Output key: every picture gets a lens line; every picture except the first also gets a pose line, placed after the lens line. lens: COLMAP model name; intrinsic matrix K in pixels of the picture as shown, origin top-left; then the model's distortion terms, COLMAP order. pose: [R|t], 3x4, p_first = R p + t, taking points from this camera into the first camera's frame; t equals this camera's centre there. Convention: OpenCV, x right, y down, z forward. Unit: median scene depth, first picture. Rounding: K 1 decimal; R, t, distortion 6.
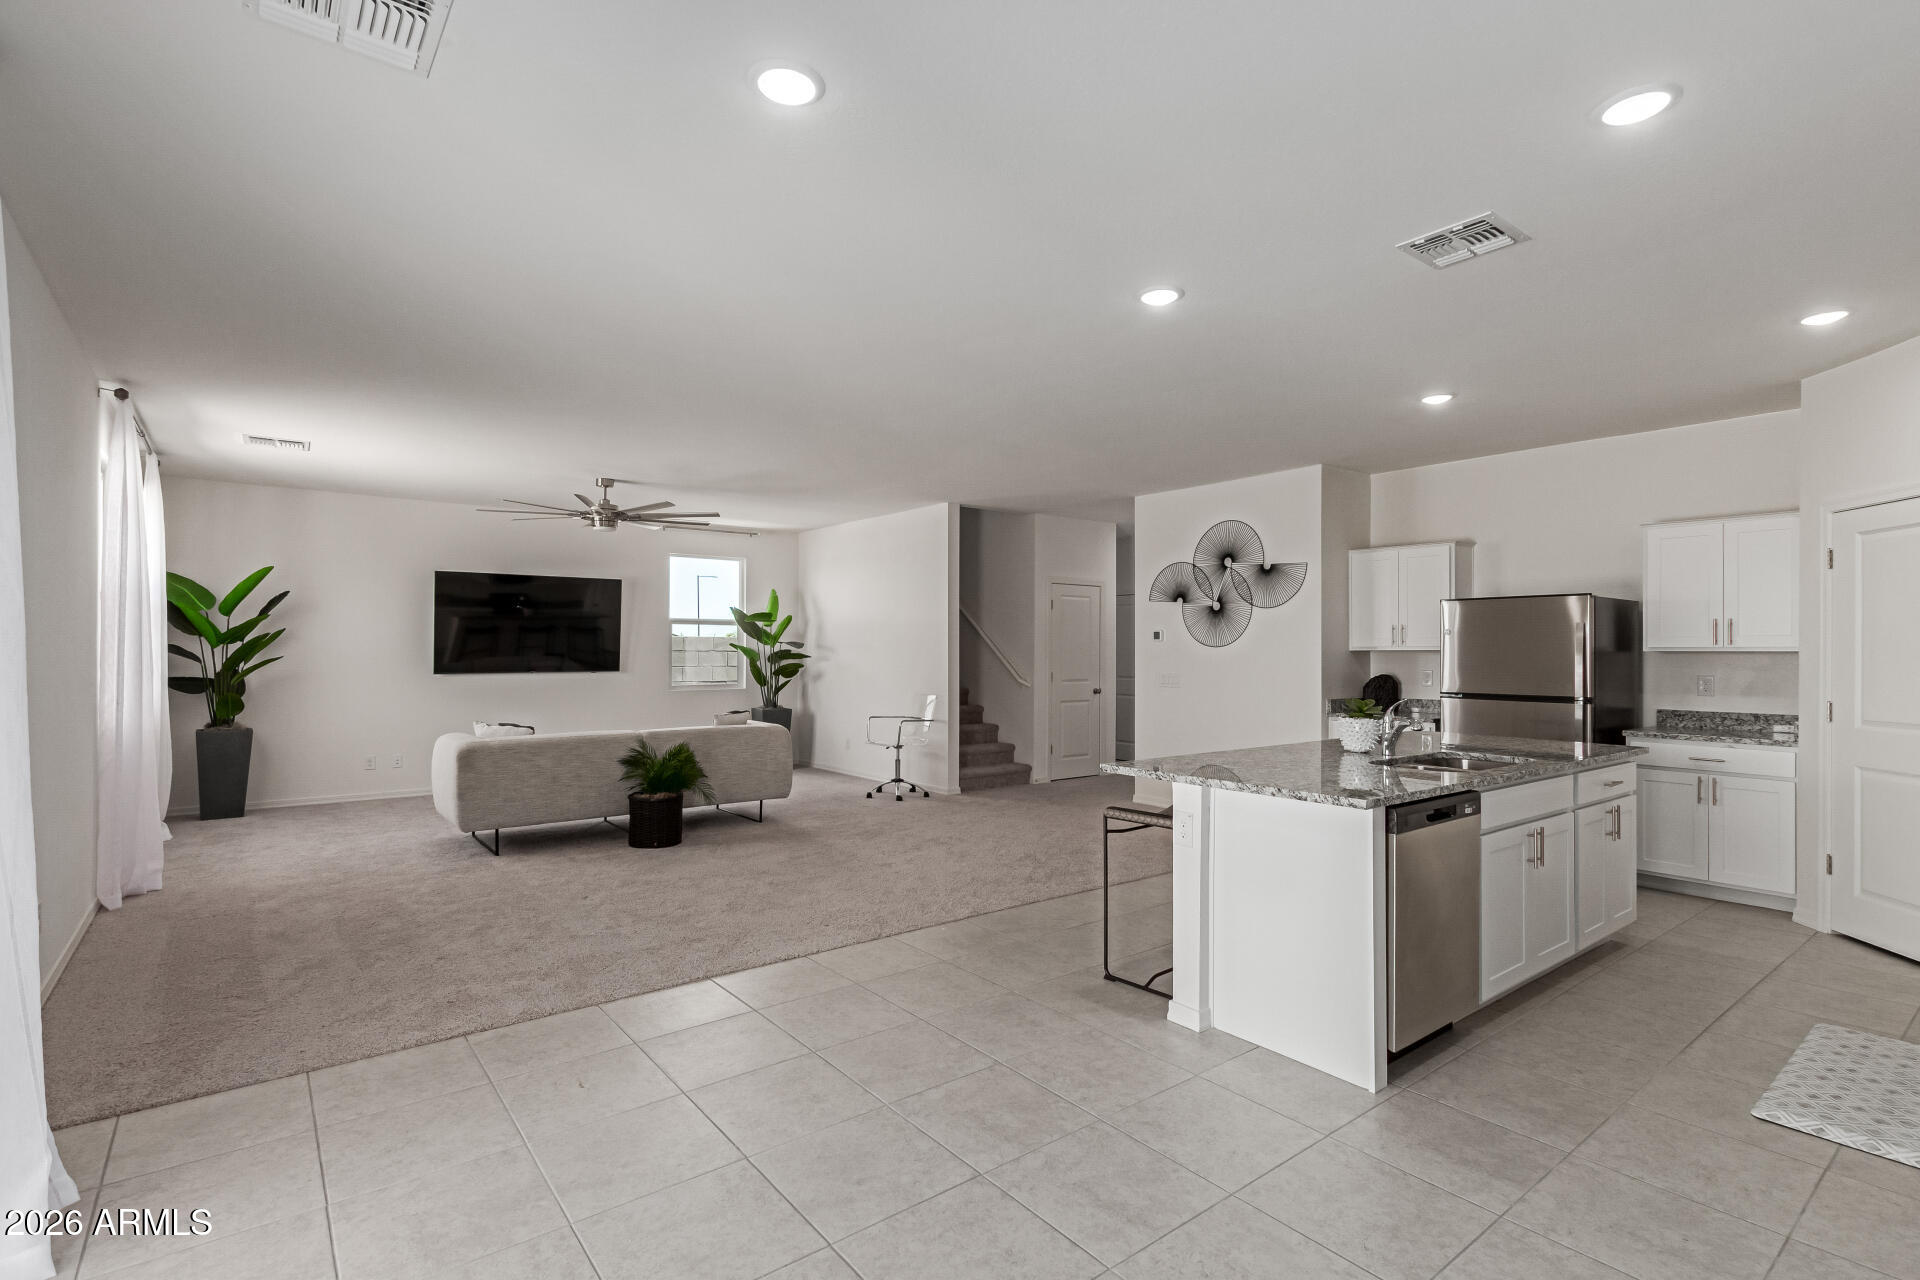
lens RADIAL K [[902.2, 0, 966.9], [0, 902.2, 648.3], [0, 0, 1]] dist [0.001620, -0.000696]
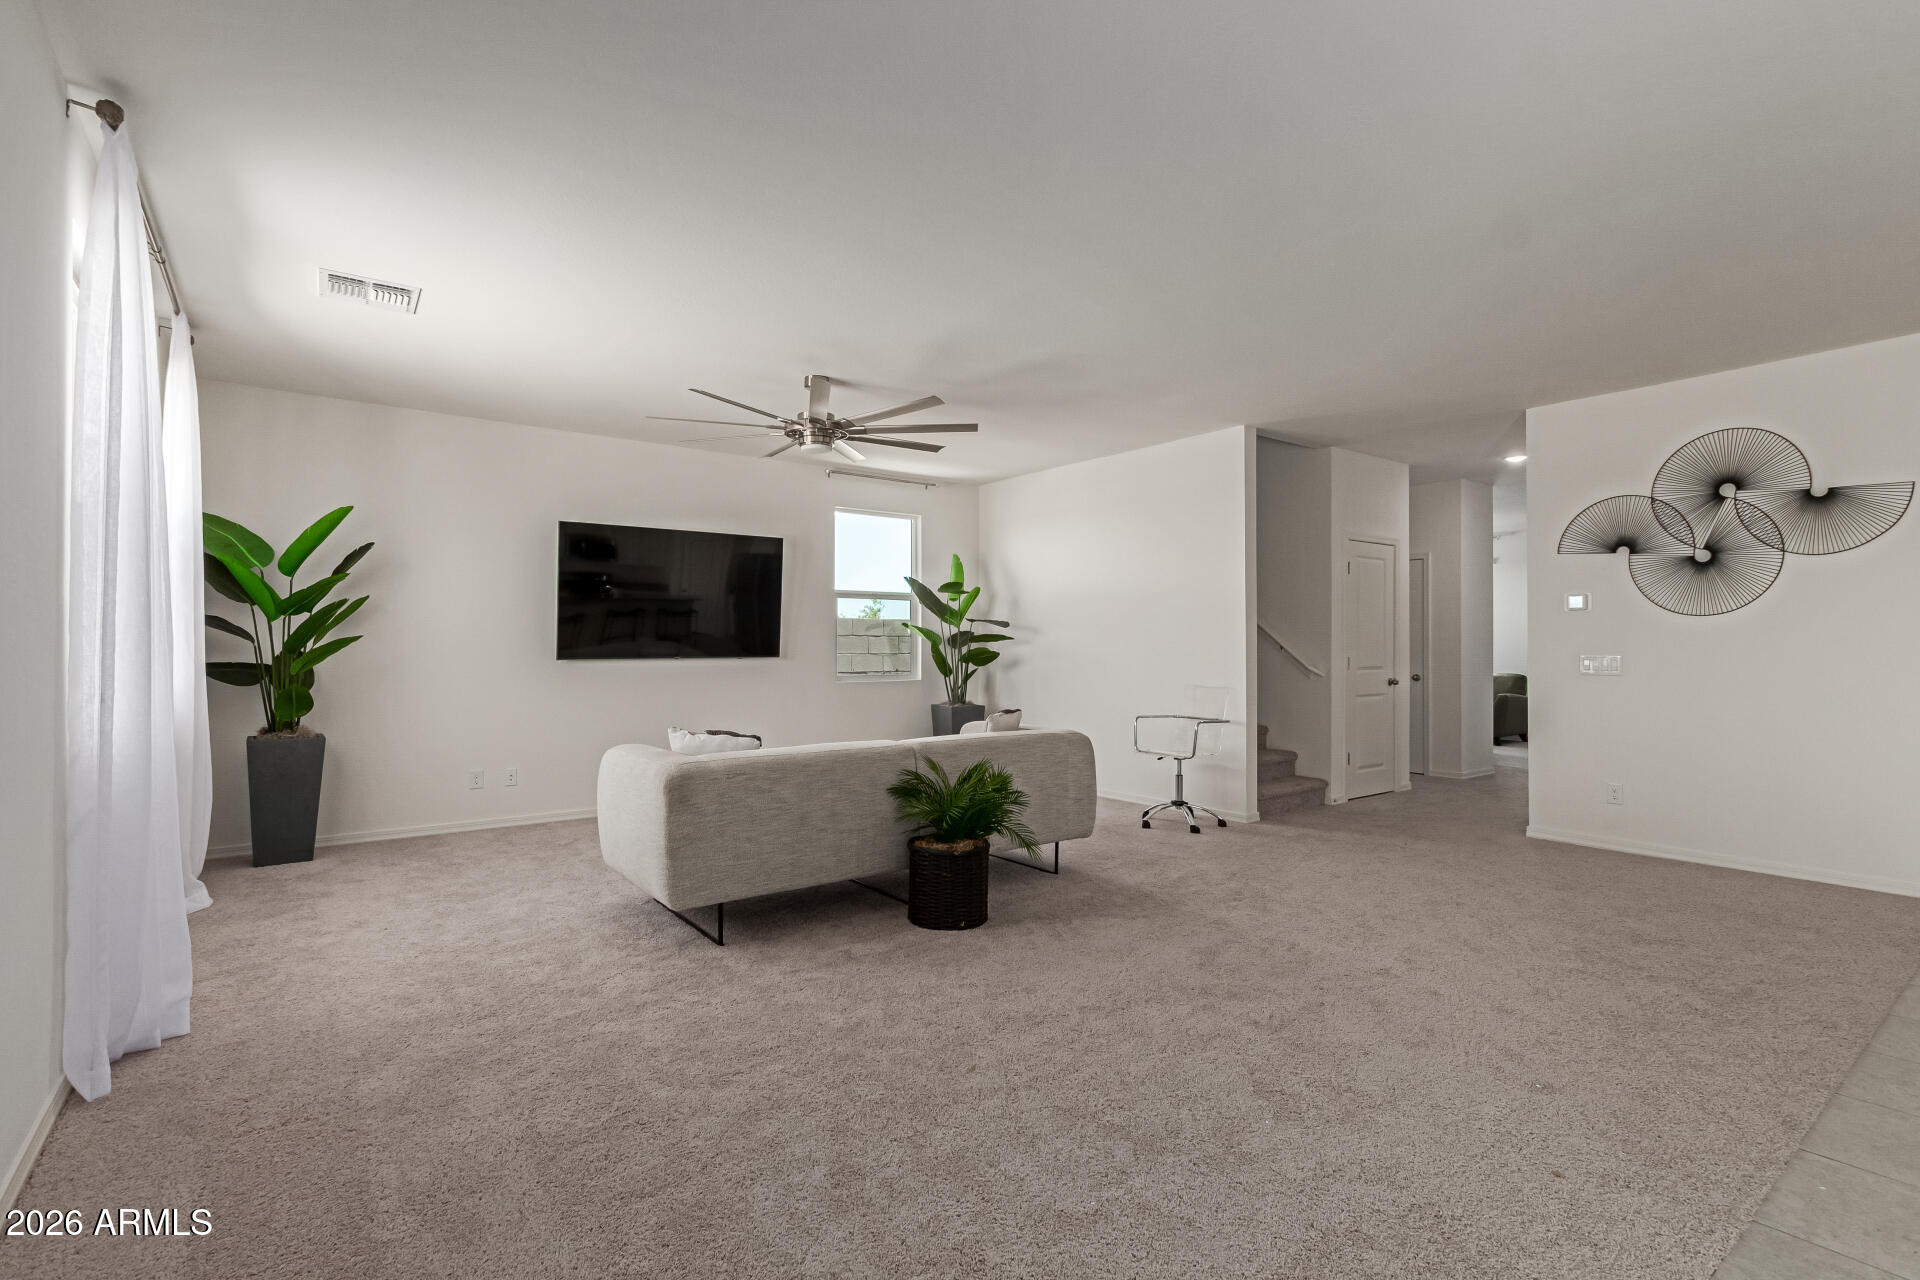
lens RADIAL K [[878.7, 0, 953.2], [0, 878.7, 642.5], [0, 0, 1]] dist [0.000190, -0.000225]
pose [[0.999590, -0.002852, -0.028476, -0.273152], [0.002820, 0.999995, -0.001151, 0.018033], [0.028479, 0.001070, 0.999594, 0.318565]]
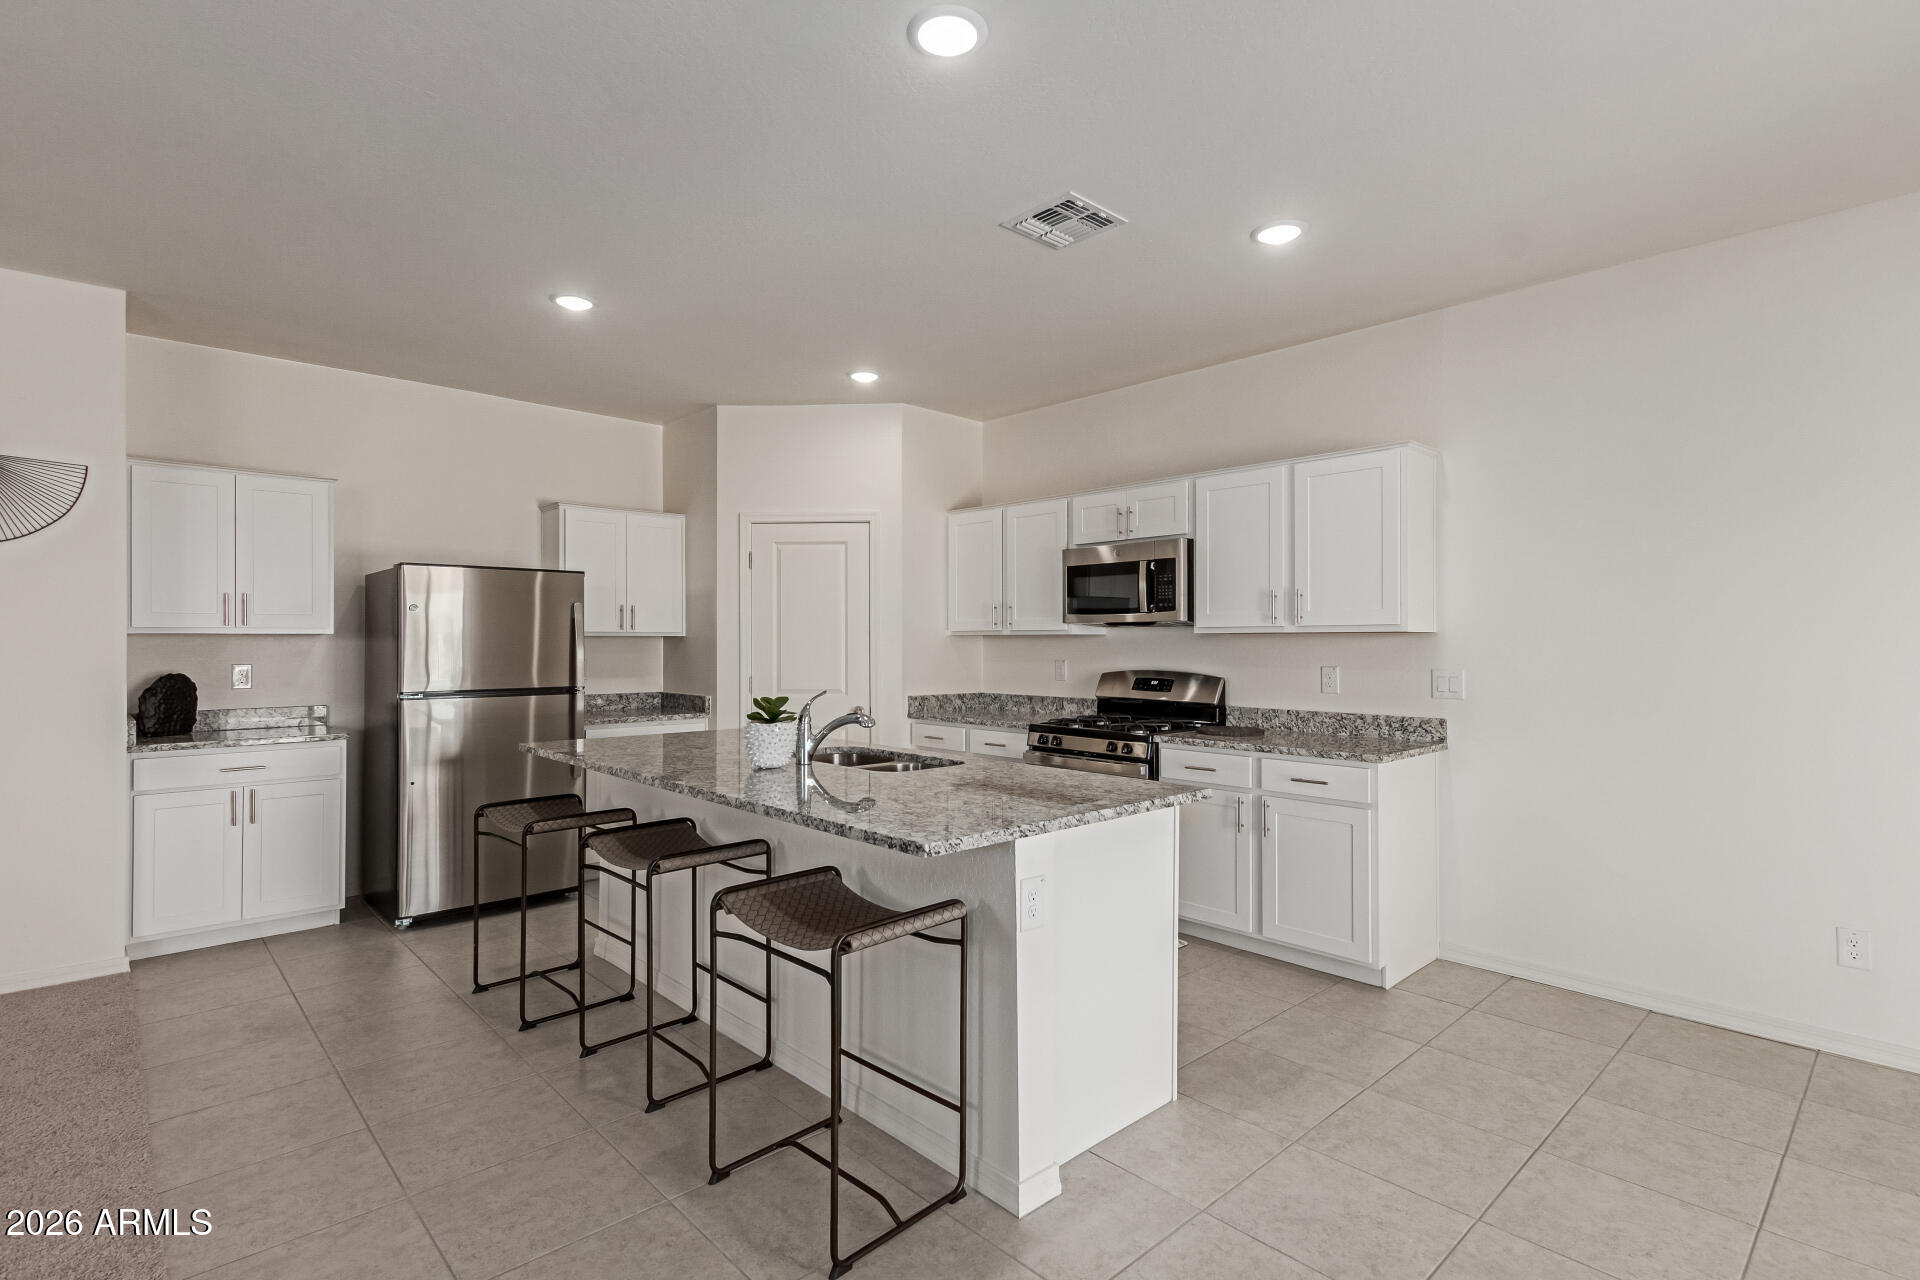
lens RADIAL K [[923.4, 0, 953.5], [0, 923.4, 635.5], [0, 0, 1]] dist [0.002652, 0.000181]
pose [[-0.078236, 0.003531, 0.996929, -0.186722], [-0.002608, 0.999990, -0.003747, 0.004180], [-0.996931, -0.002893, -0.078226, 0.492989]]
